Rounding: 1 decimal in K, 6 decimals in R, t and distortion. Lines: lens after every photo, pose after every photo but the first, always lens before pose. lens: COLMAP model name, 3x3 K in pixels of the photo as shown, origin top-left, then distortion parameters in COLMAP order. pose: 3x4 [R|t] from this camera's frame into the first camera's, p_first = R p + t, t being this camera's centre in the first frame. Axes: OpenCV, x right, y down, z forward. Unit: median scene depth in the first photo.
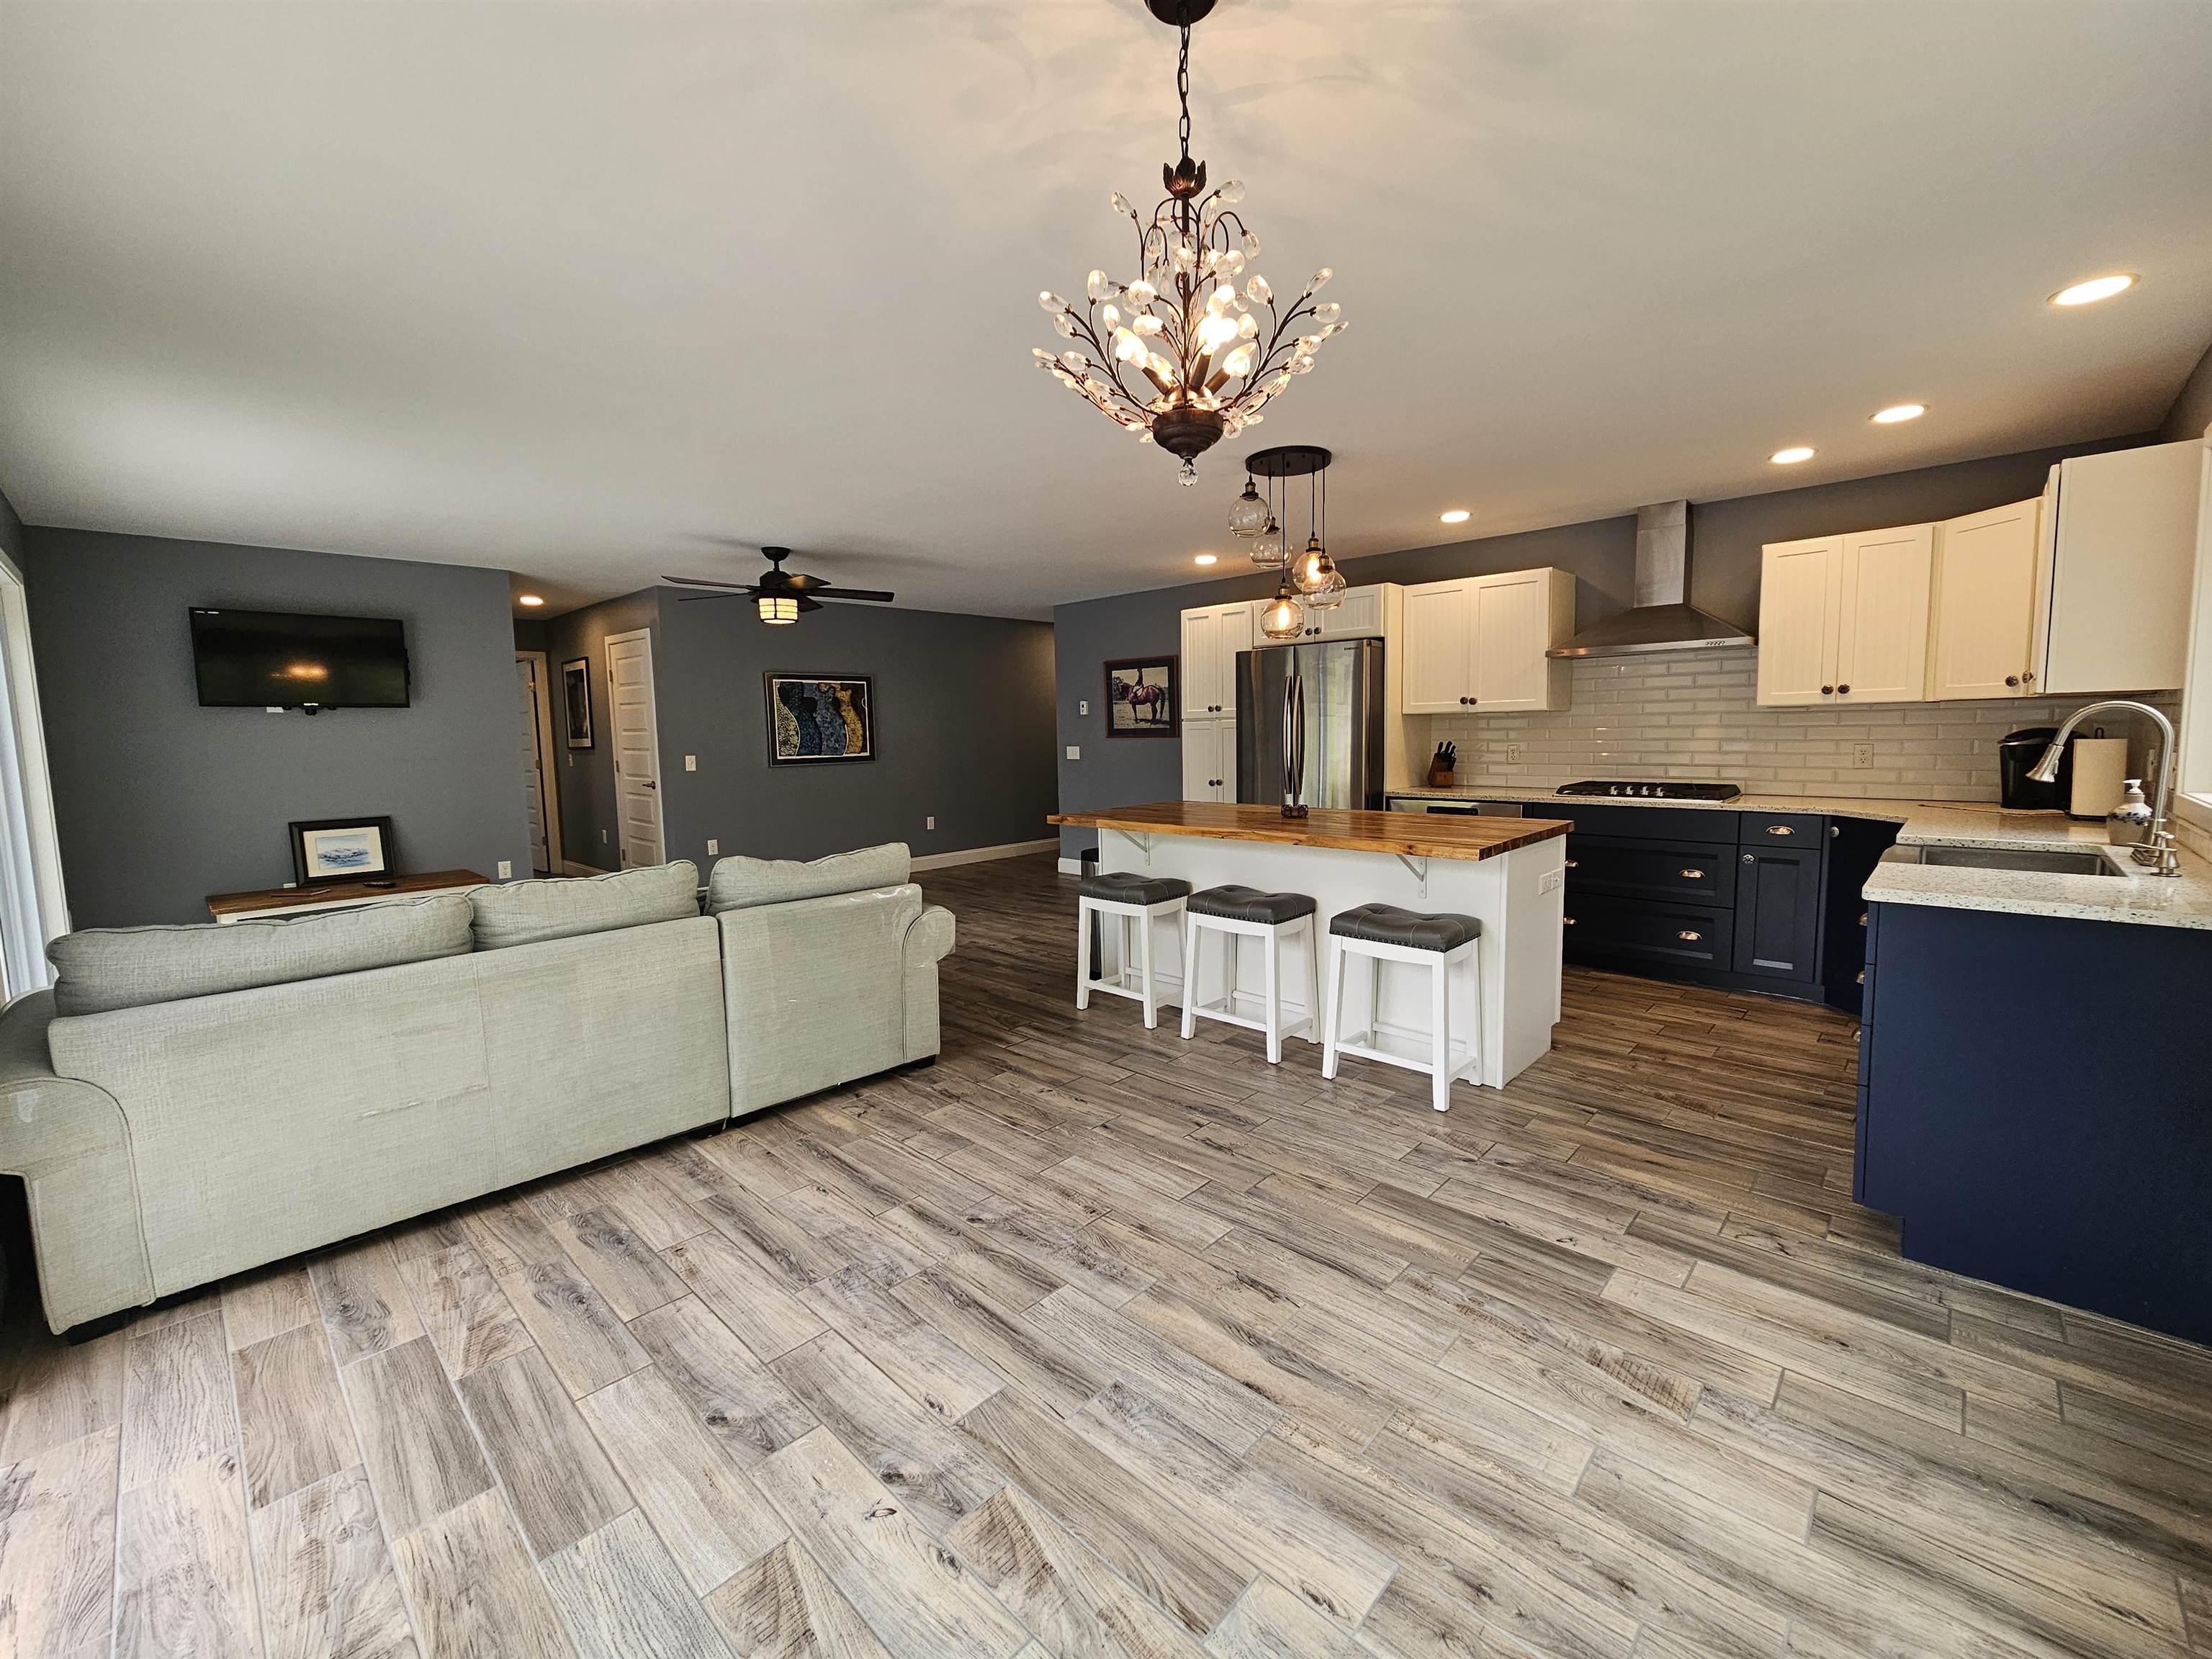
lens RADIAL K [[905.6, 0, 1096.5], [0, 905.6, 808.0], [0, 0, 1]] dist [-0.000443, 0.000512]
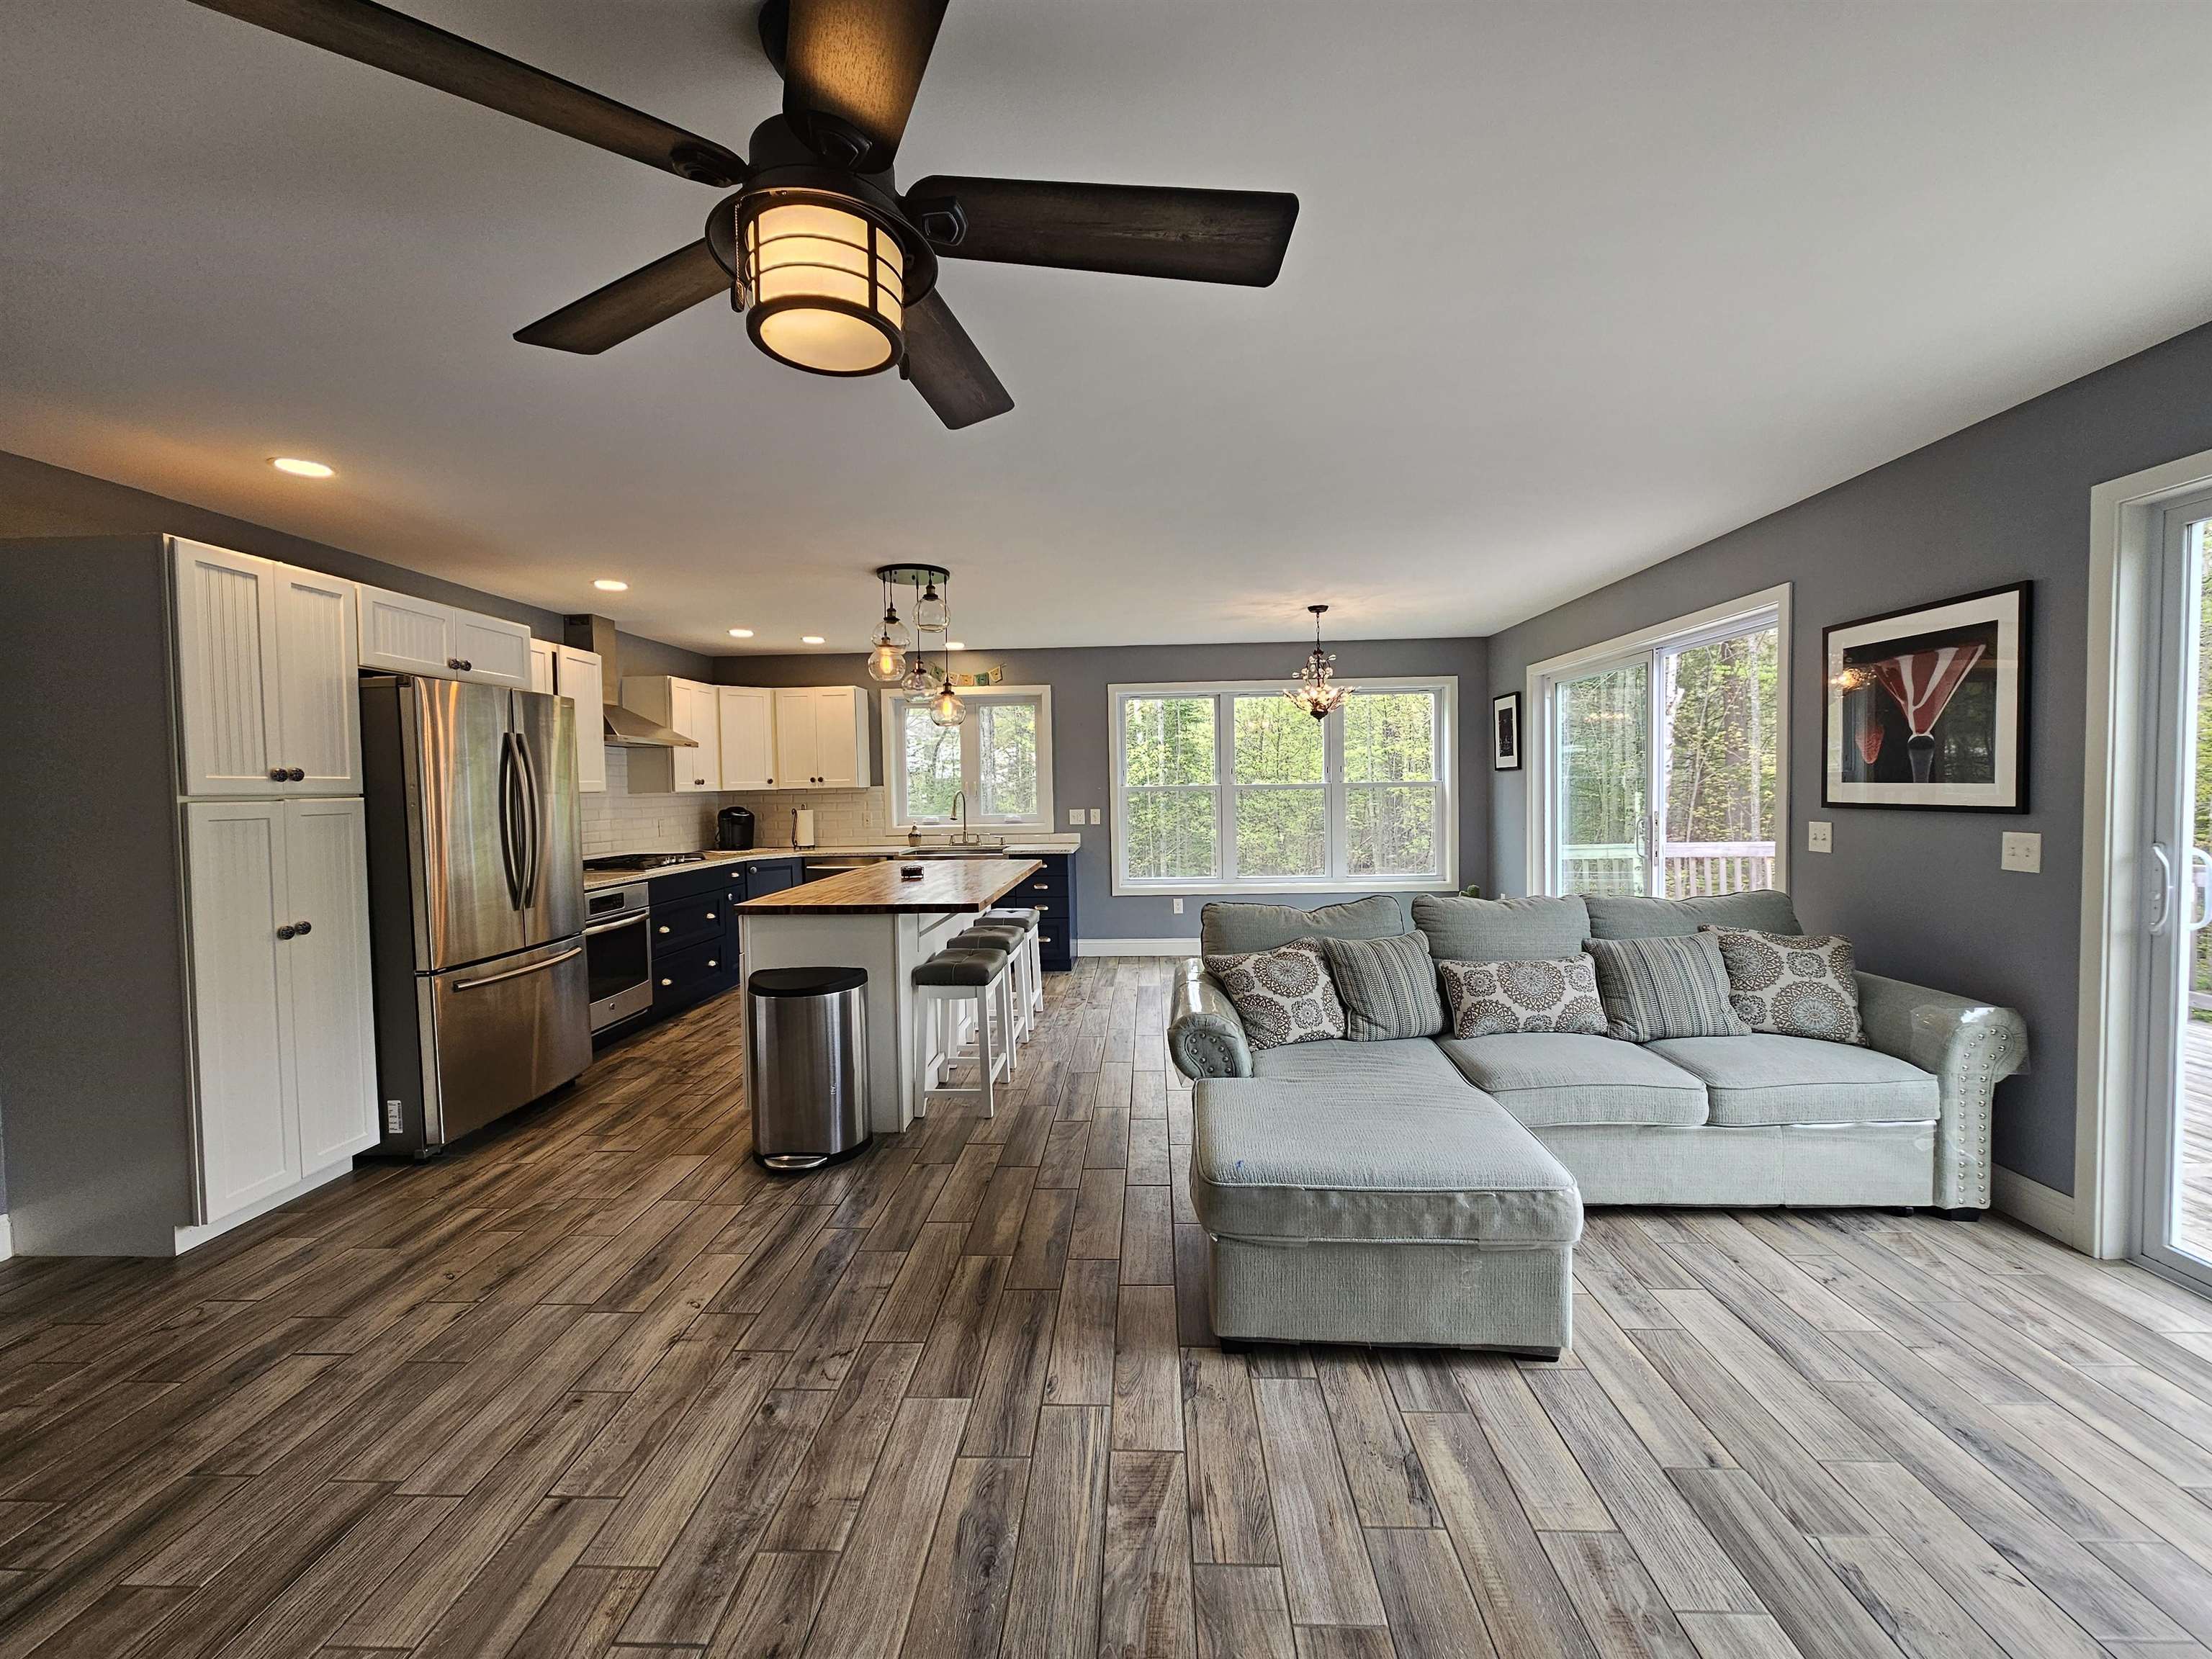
lens RADIAL K [[905.6, 0, 1108.5], [0, 905.6, 816.5], [0, 0, 1]] dist [-0.000443, 0.000512]
pose [[-0.662303, 0.008170, 0.749192, -0.522520], [0.099575, 0.992030, 0.077208, -0.083833], [-0.742590, 0.125736, -0.657838, 1.017743]]
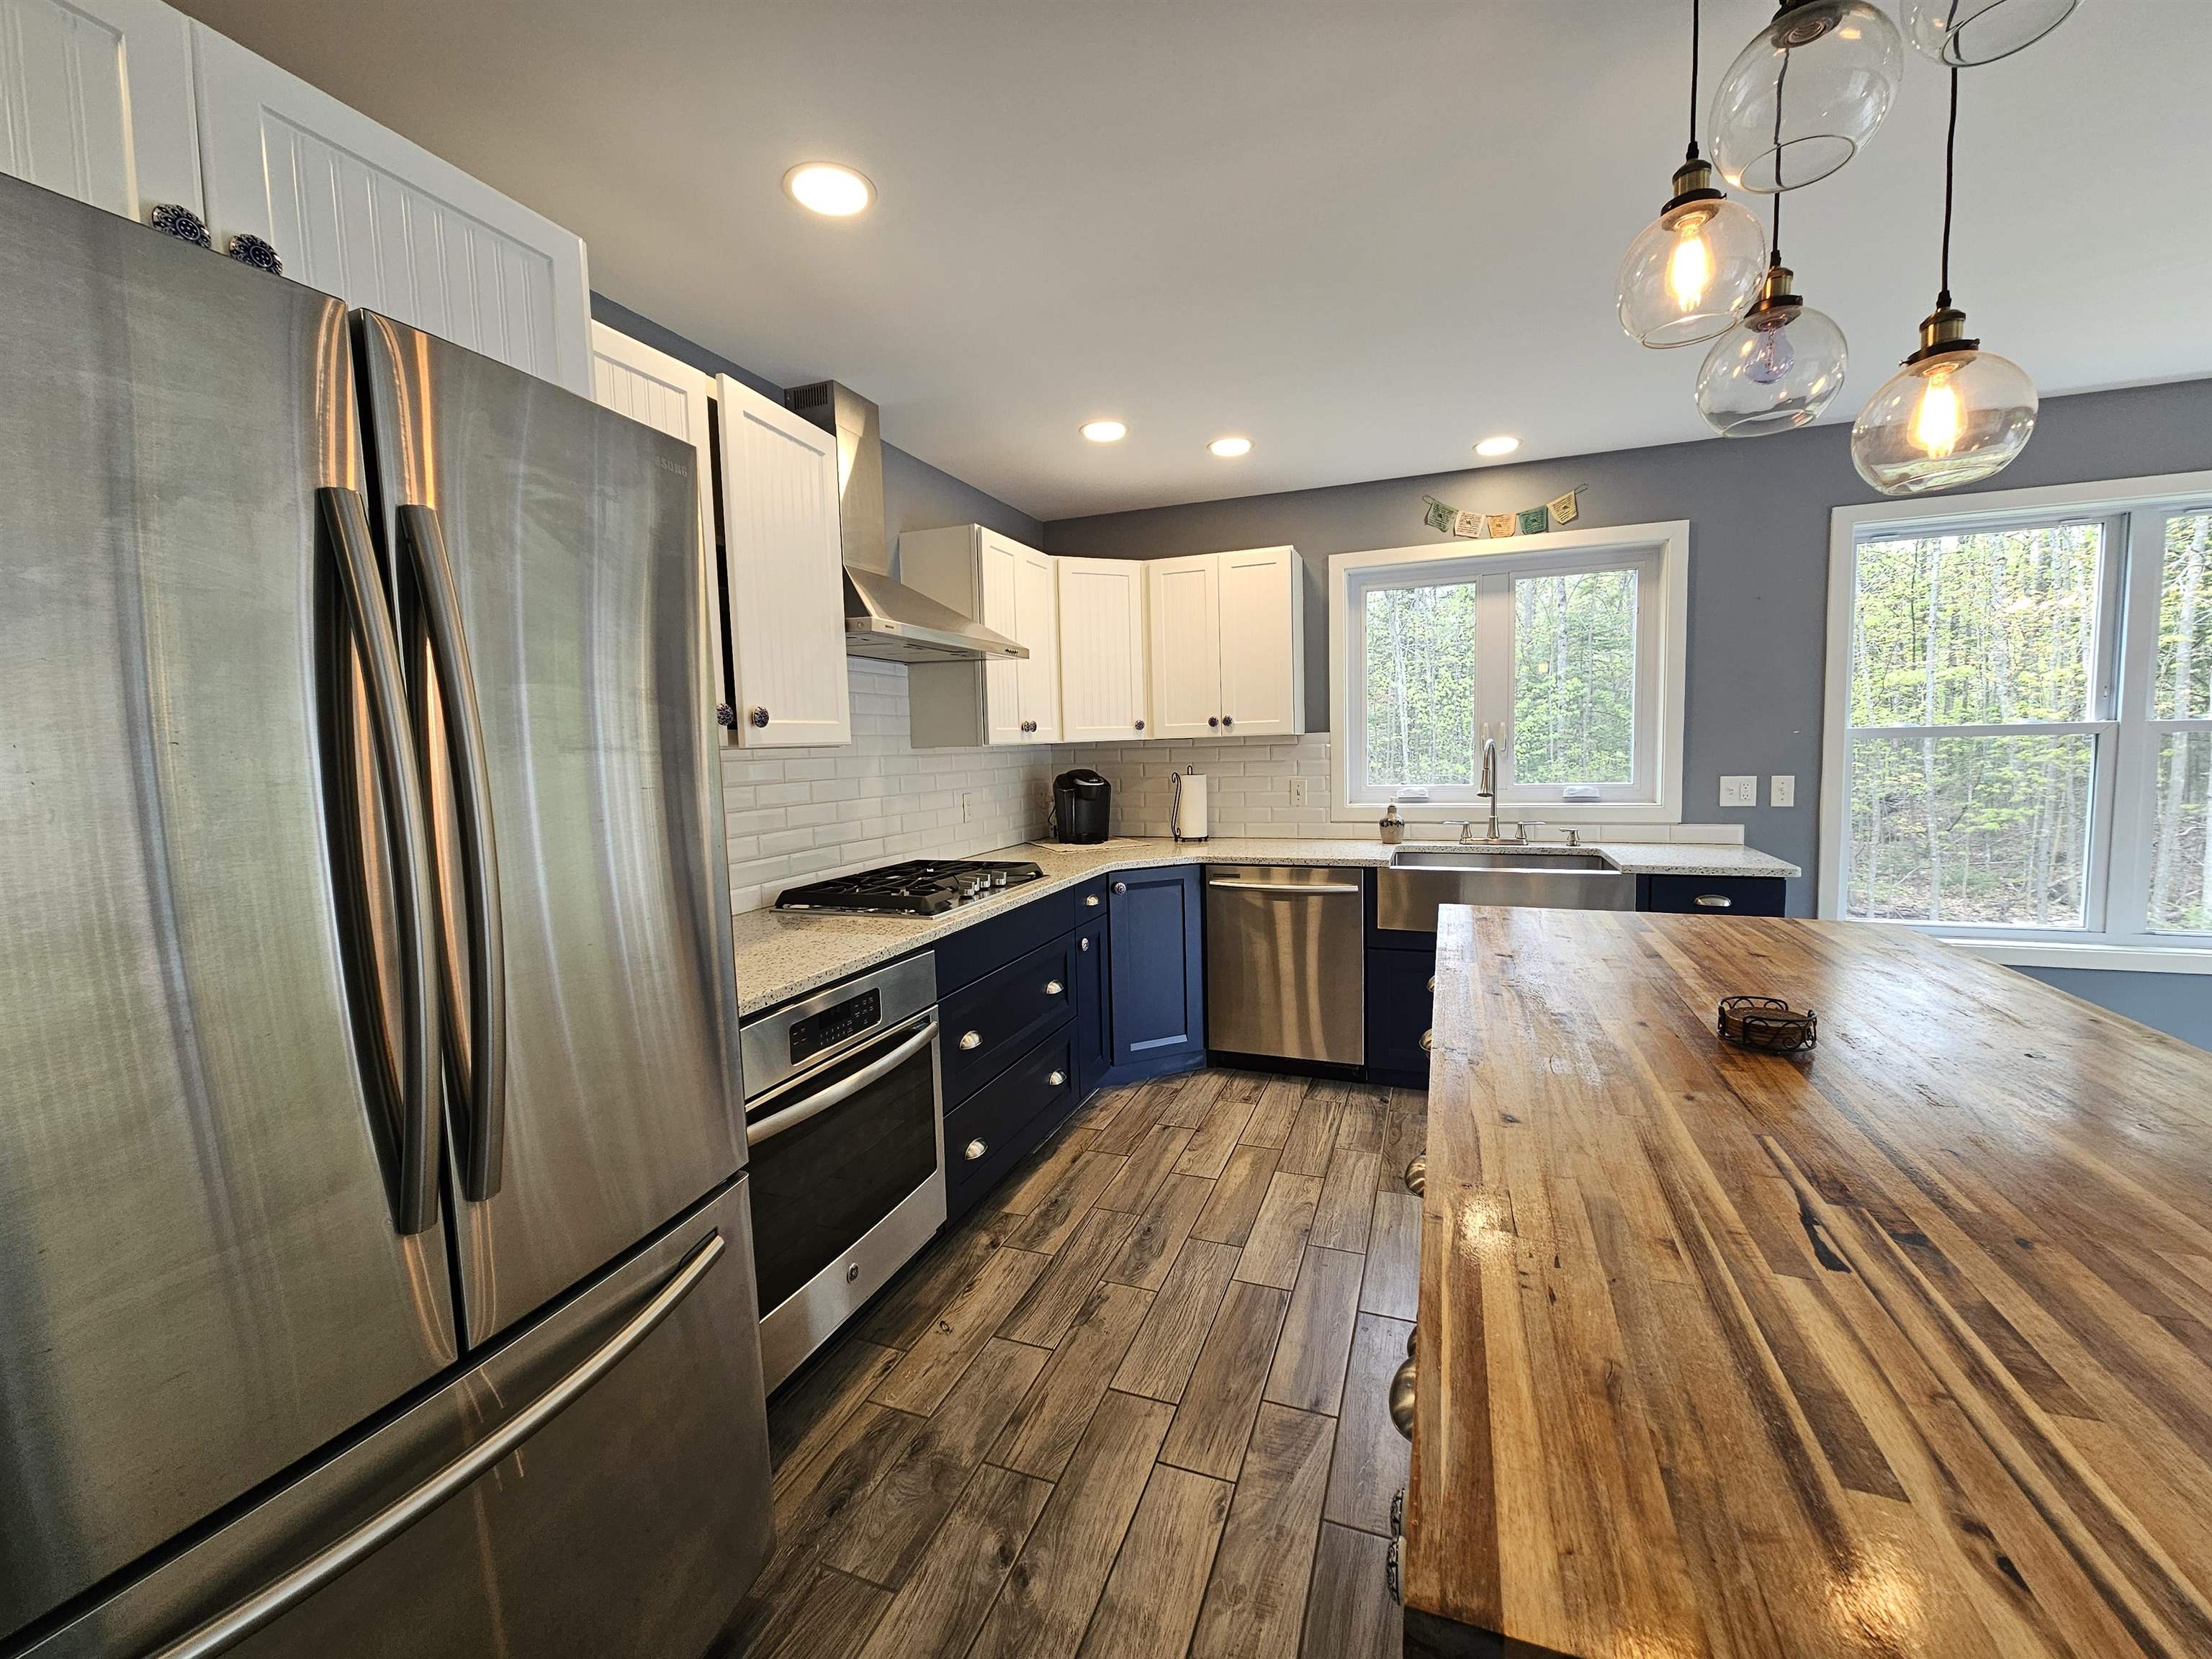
lens RADIAL K [[905.6, 0, 1111.6], [0, 905.6, 819.9], [0, 0, 1]] dist [-0.000443, 0.000512]
pose [[-0.402228, -0.044634, 0.914451, 0.014694], [0.116857, 0.988139, 0.099631, -0.082287], [-0.908051, 0.146934, -0.392241, 0.864650]]
